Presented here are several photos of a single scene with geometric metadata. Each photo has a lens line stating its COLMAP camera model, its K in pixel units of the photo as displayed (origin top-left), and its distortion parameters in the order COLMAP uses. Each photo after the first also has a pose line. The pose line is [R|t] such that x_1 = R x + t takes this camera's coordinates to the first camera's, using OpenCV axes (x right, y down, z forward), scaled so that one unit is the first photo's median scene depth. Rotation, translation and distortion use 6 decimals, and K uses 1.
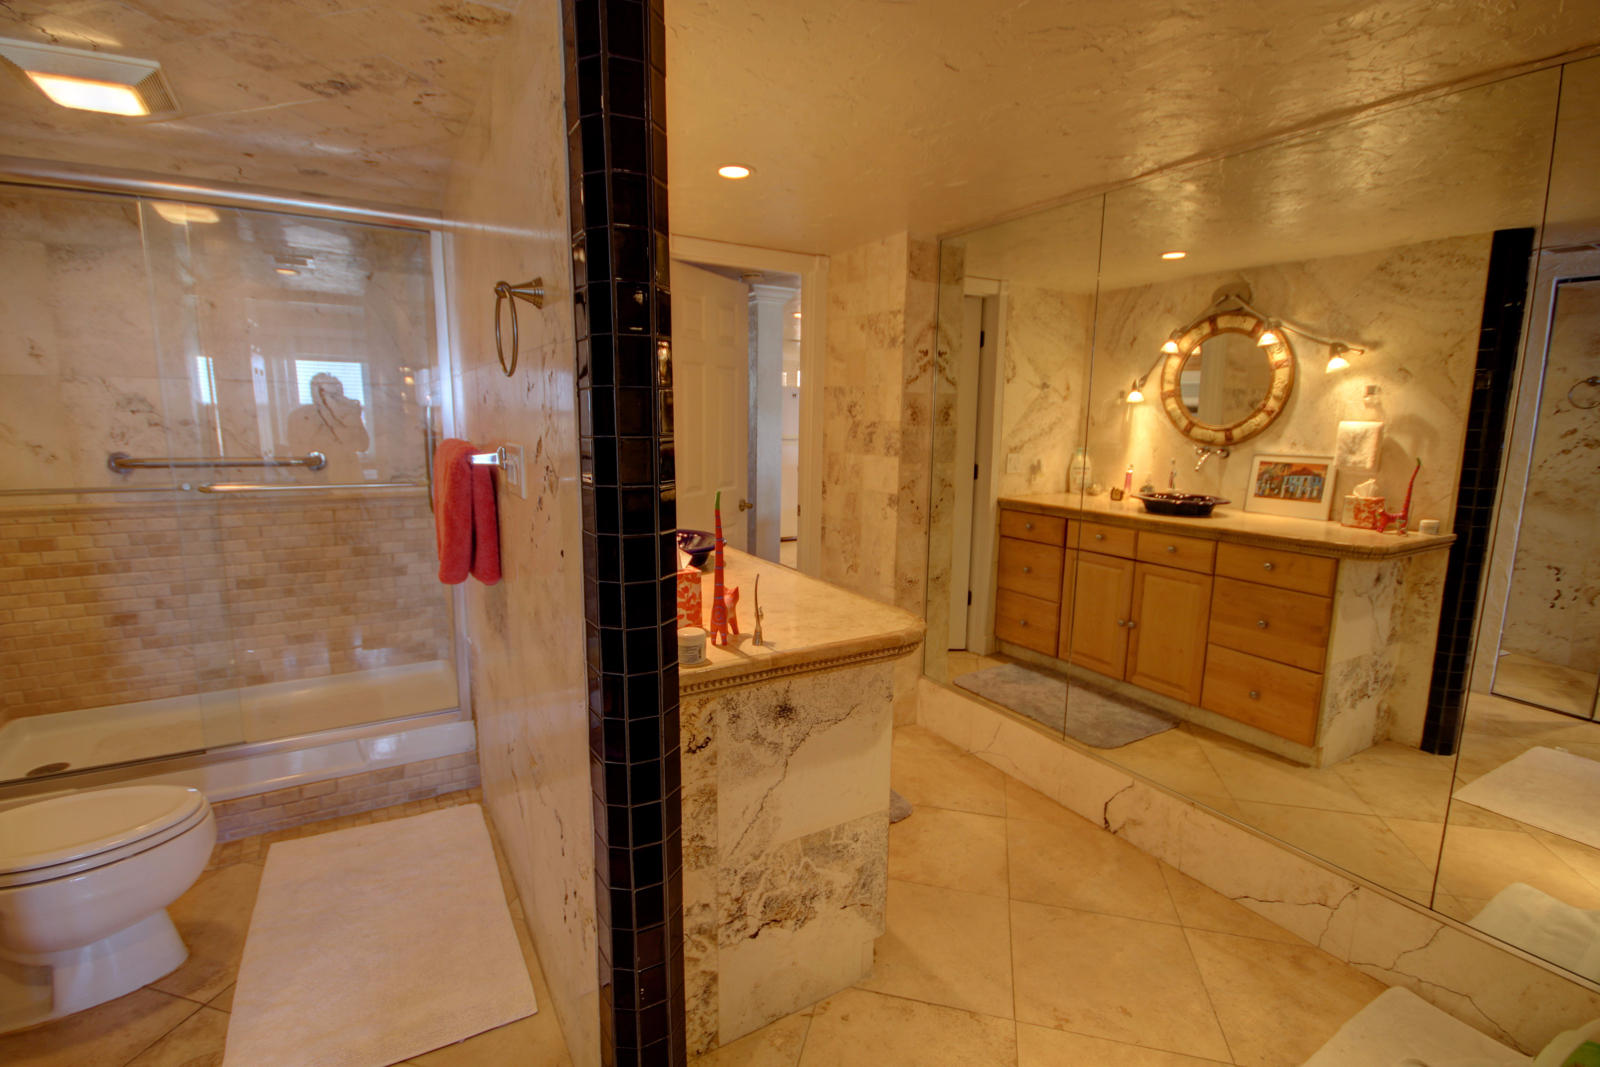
lens RADIAL K [[726.8, 0, 806.5], [0, 726.8, 530.7], [0, 0, 1]] dist [-0.003227, -0.000106]
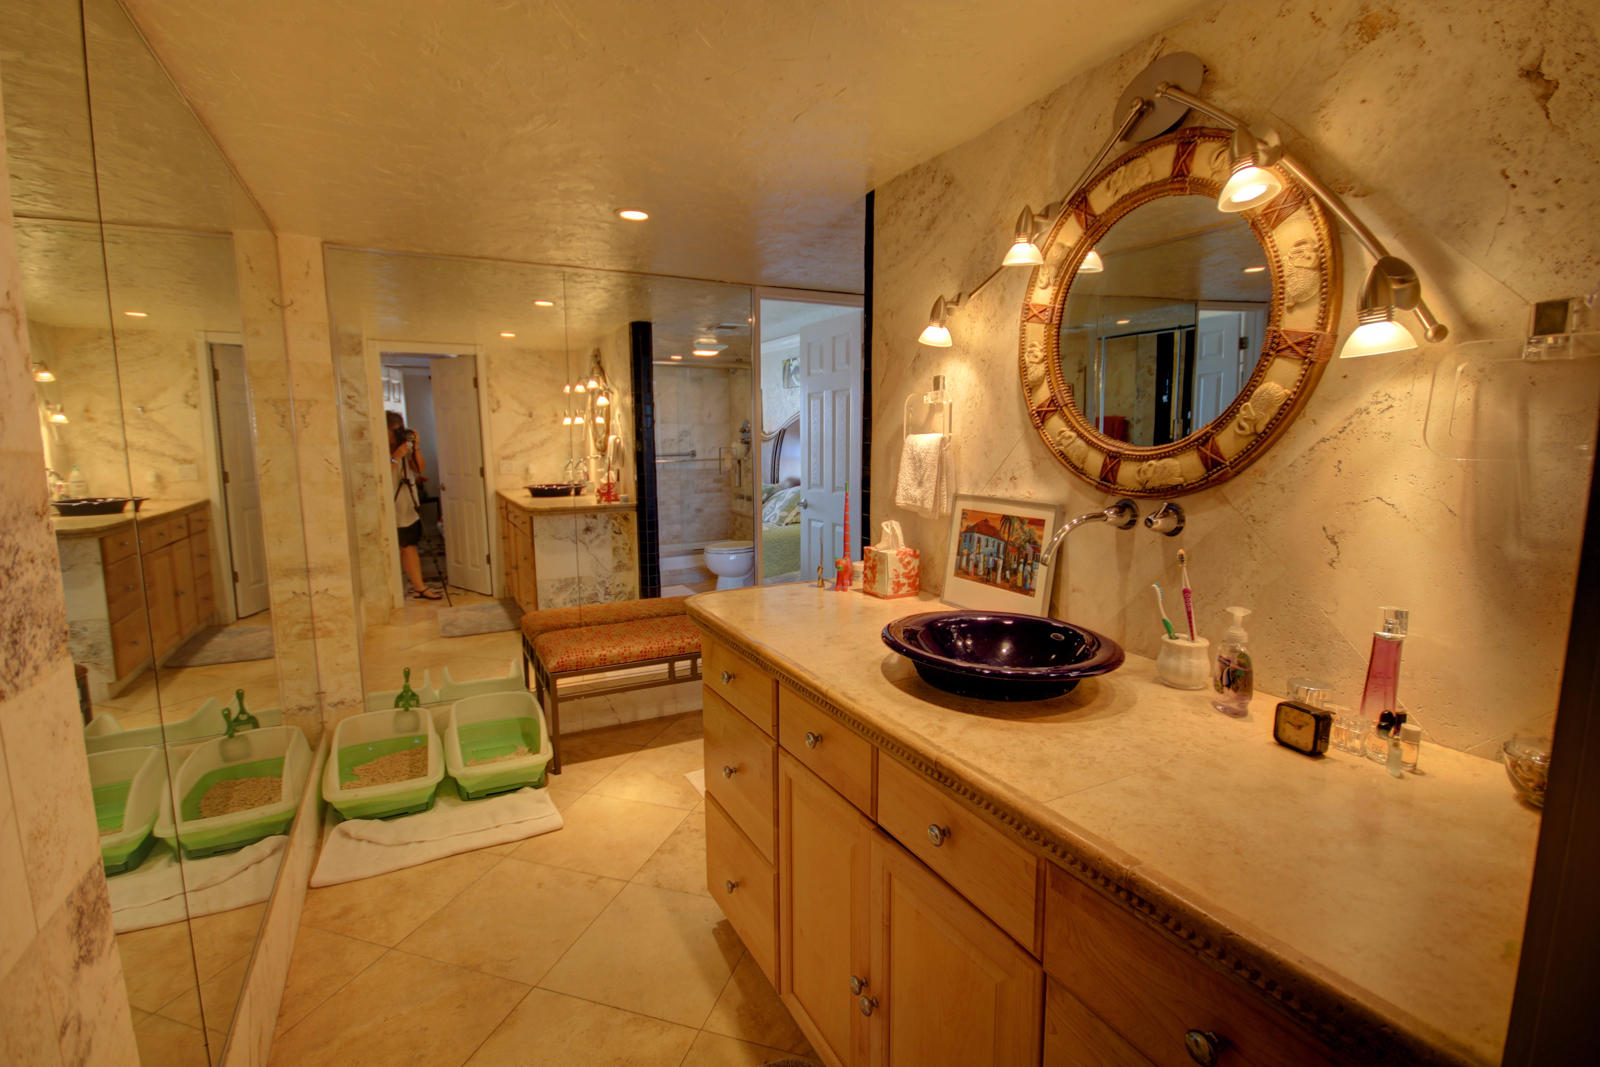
lens RADIAL K [[726.8, 0, 794.8], [0, 726.8, 533.4], [0, 0, 1]] dist [-0.003227, -0.000106]
pose [[0.999941, -0.007542, -0.007828, 0.914737], [0.007329, 0.999613, -0.026838, 0.088265], [0.008027, 0.026779, 0.999609, -0.475566]]
